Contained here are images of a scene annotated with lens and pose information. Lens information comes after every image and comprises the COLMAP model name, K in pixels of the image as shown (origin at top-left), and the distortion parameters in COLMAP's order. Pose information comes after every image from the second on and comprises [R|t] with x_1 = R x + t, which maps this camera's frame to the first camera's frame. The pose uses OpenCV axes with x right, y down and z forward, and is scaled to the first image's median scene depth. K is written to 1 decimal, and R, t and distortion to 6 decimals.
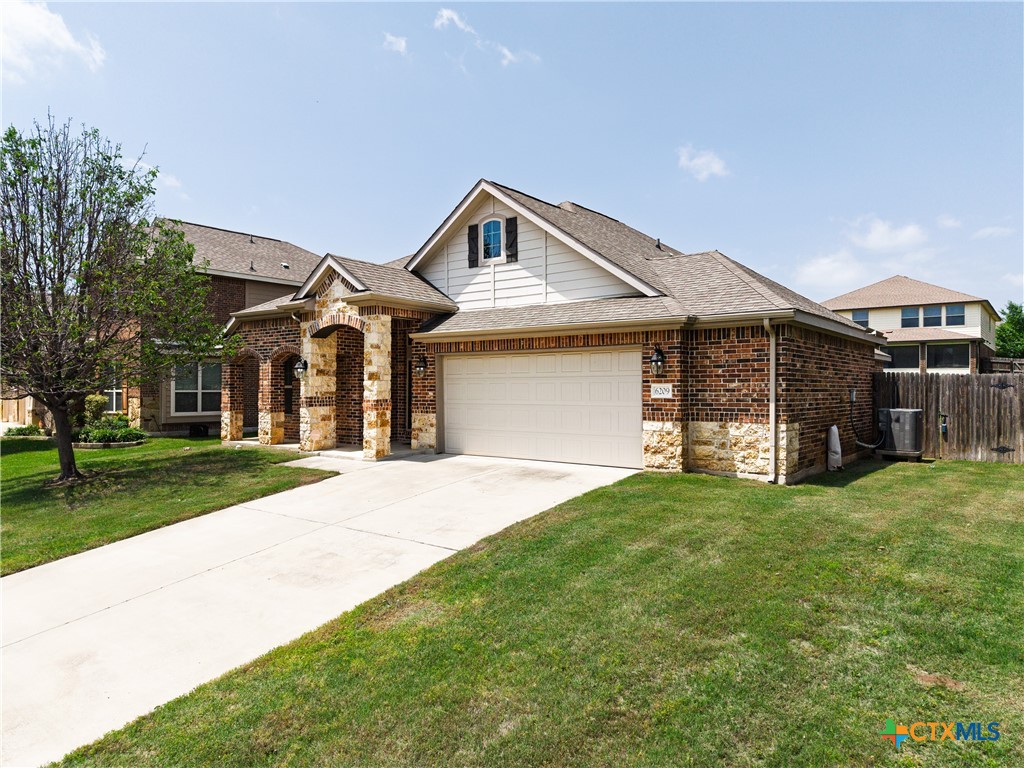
lens RADIAL K [[692.8, 0, 512.0], [0, 692.8, 384.0], [0, 0, 1]] dist [0.031244, -0.001984]
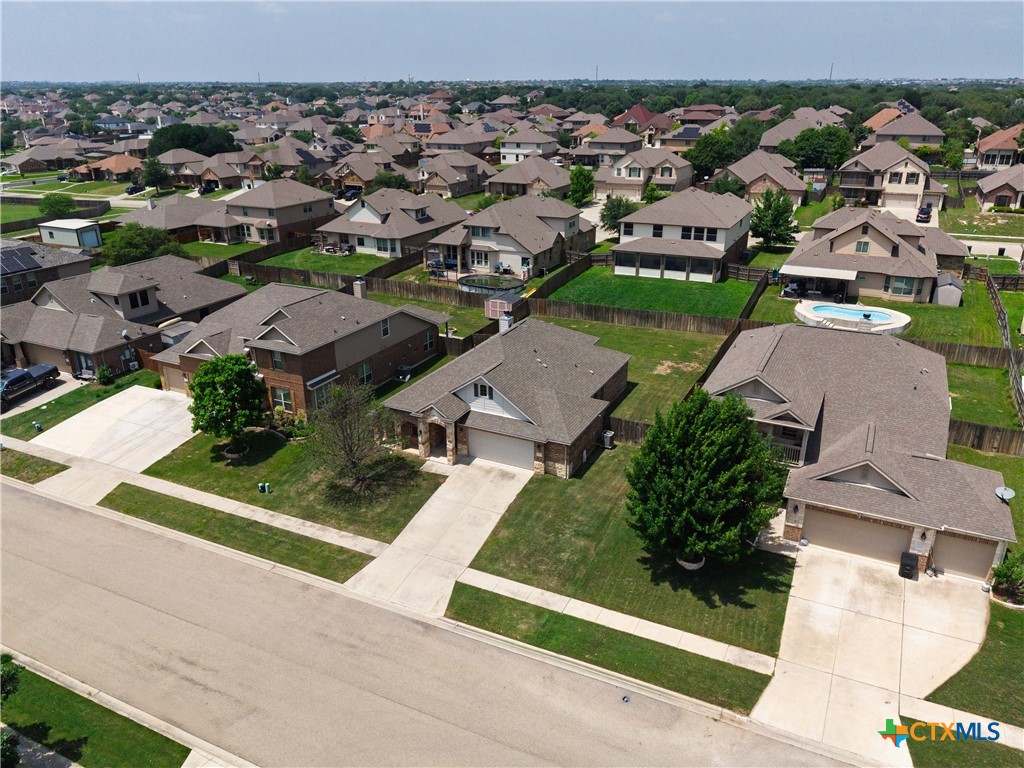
lens RADIAL K [[730.8, 0, 512.0], [0, 730.8, 384.0], [0, 0, 1]] dist [-0.004791, -0.004370]
pose [[0.978976, -0.073087, 0.190432, -0.538327], [0.001653, 0.936415, 0.350892, -1.424768], [-0.203969, -0.343200, 0.916848, -2.033093]]
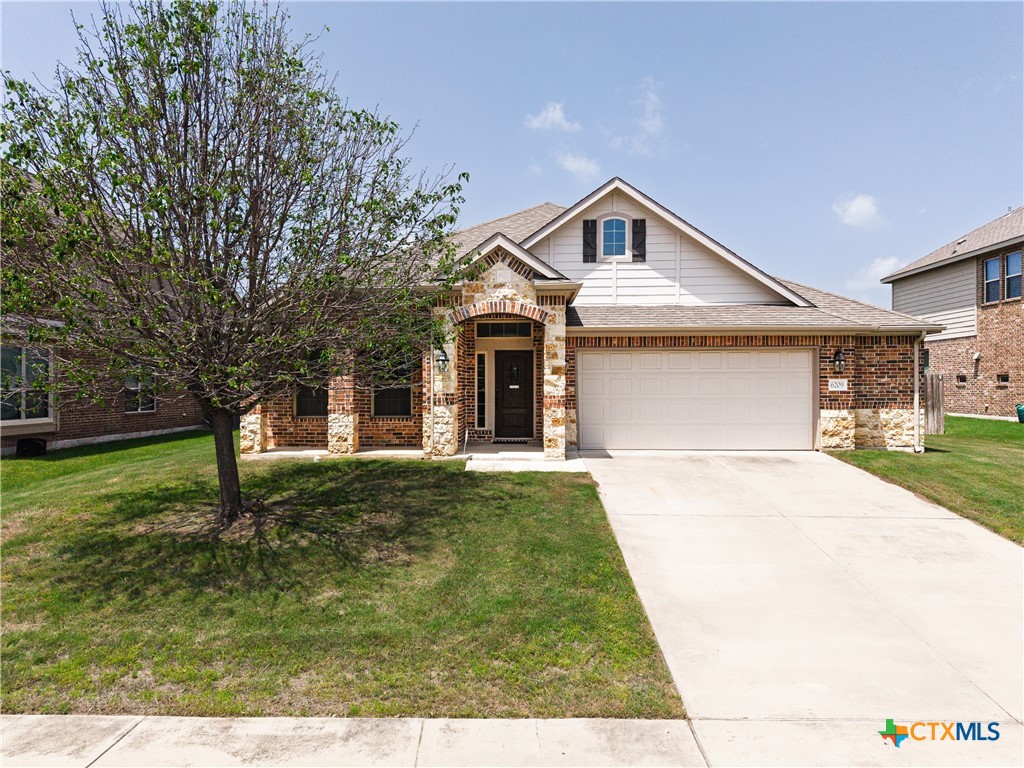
lens RADIAL K [[730.8, 0, 512.0], [0, 730.8, 384.0], [0, 0, 1]] dist [-0.004791, -0.004370]
pose [[0.815747, -0.000682, 0.578408, -0.816705], [-0.000574, 0.999998, 0.001989, 0.005101], [-0.578408, -0.001954, 0.815745, 0.226078]]
